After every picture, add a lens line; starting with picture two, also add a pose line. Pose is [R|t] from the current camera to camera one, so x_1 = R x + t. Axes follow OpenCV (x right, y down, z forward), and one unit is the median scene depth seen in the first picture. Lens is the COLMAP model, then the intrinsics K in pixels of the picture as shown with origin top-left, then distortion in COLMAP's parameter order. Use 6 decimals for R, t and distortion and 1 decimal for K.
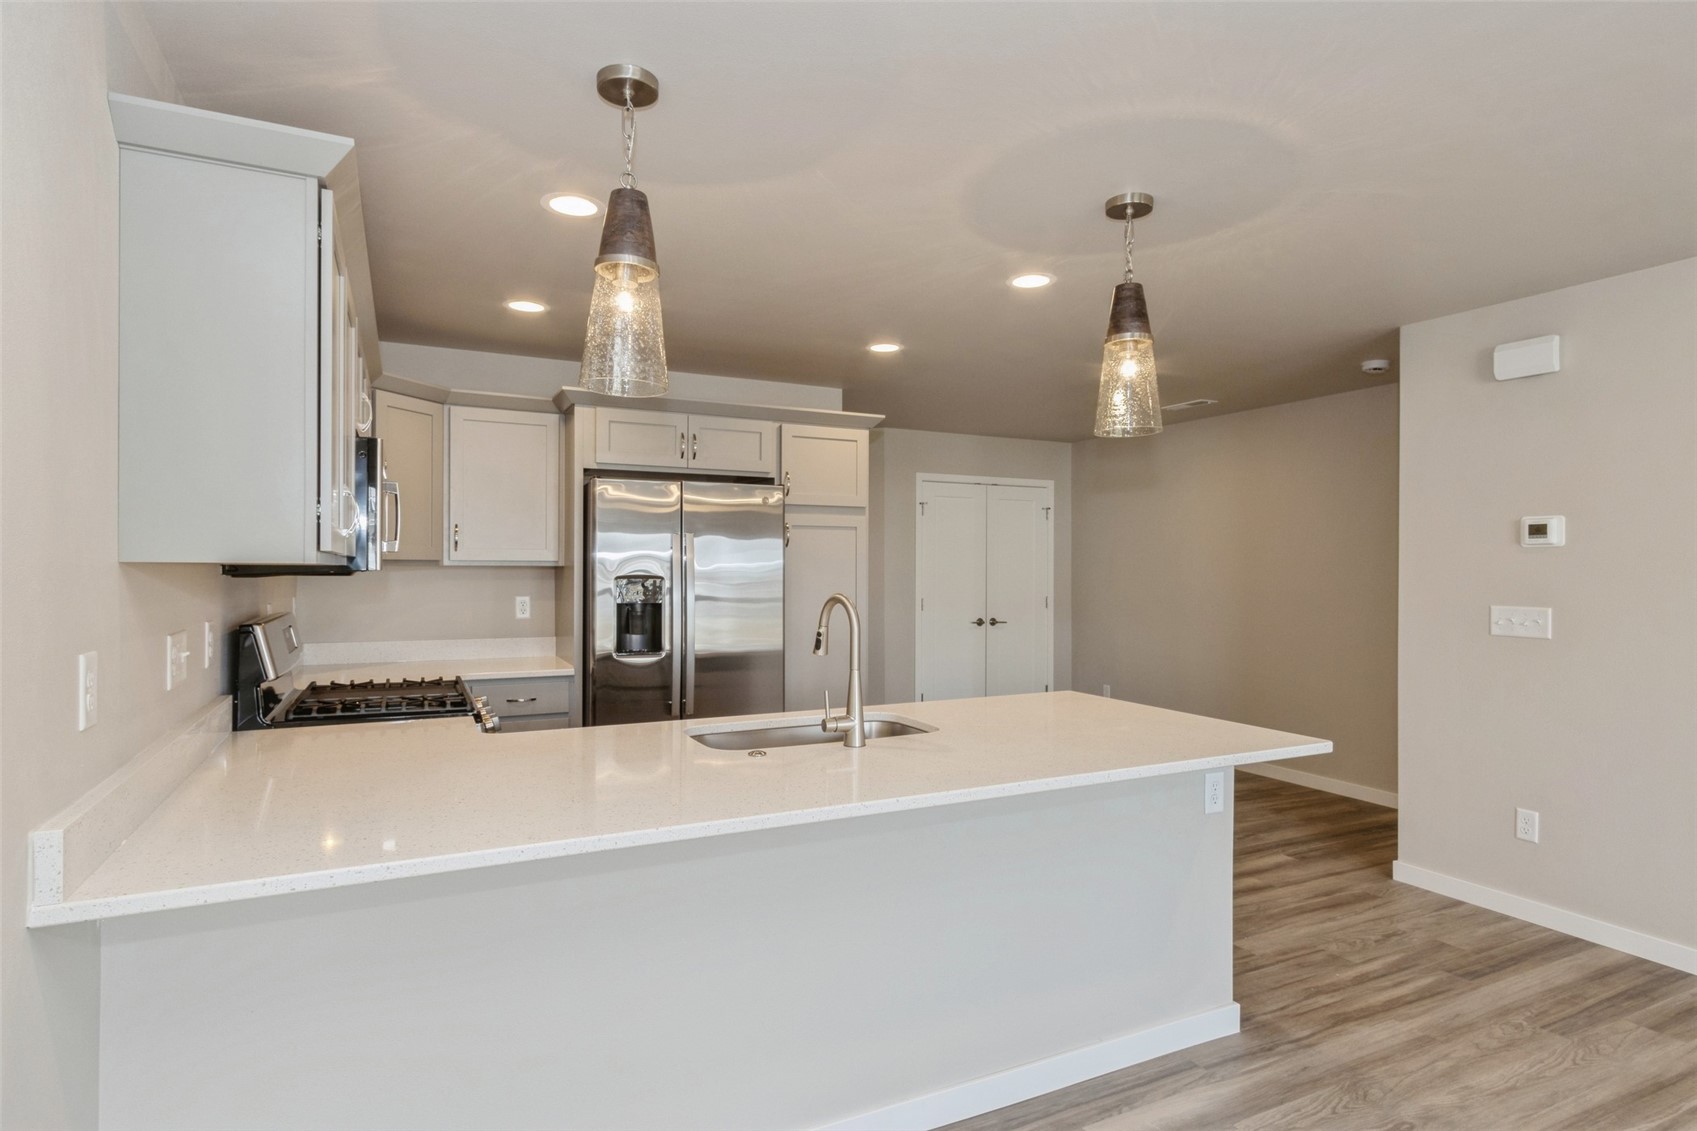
lens RADIAL K [[906.7, 0, 845.6], [0, 906.7, 568.0], [0, 0, 1]] dist [0.002162, 0.000723]
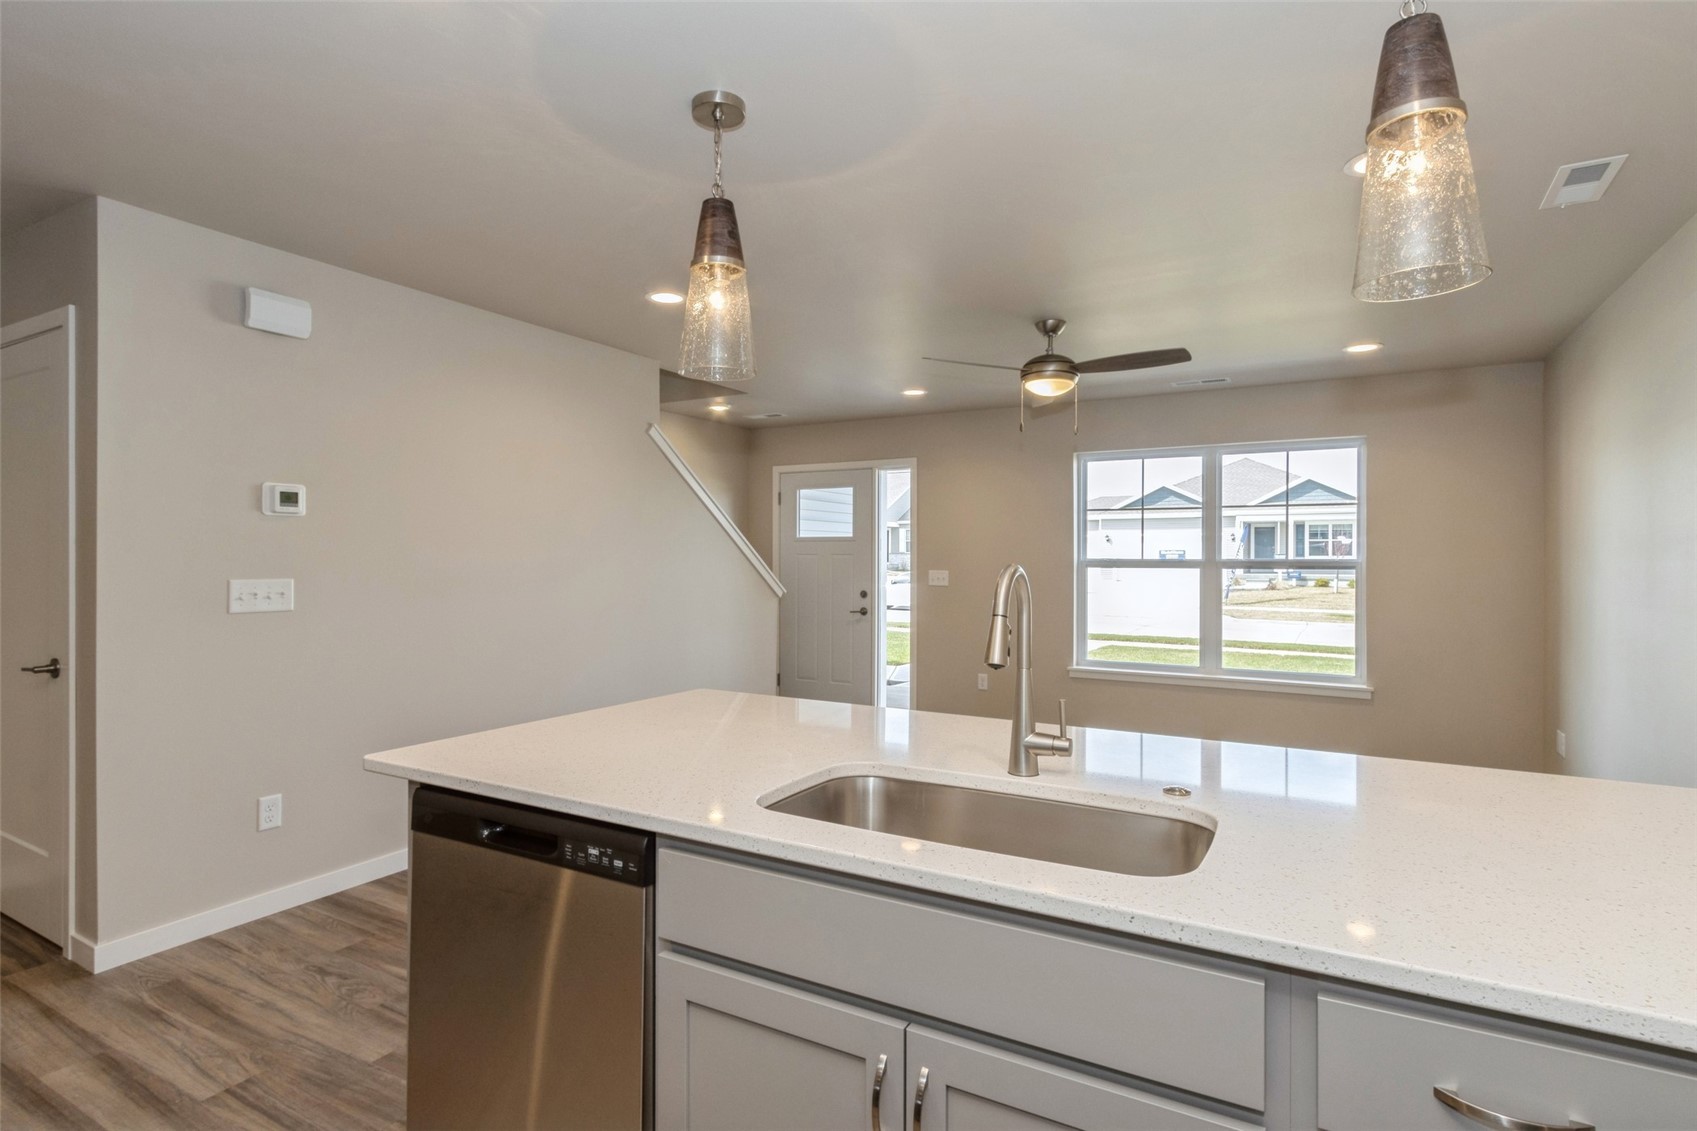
lens RADIAL K [[844.6, 0, 848.4], [0, 844.6, 560.6], [0, 0, 1]] dist [0.000842, -0.000560]
pose [[-0.566900, -0.003014, 0.823781, -0.294443], [-0.004707, 0.999989, 0.000420, 0.020001], [-0.823773, -0.003640, -0.566908, 0.972222]]
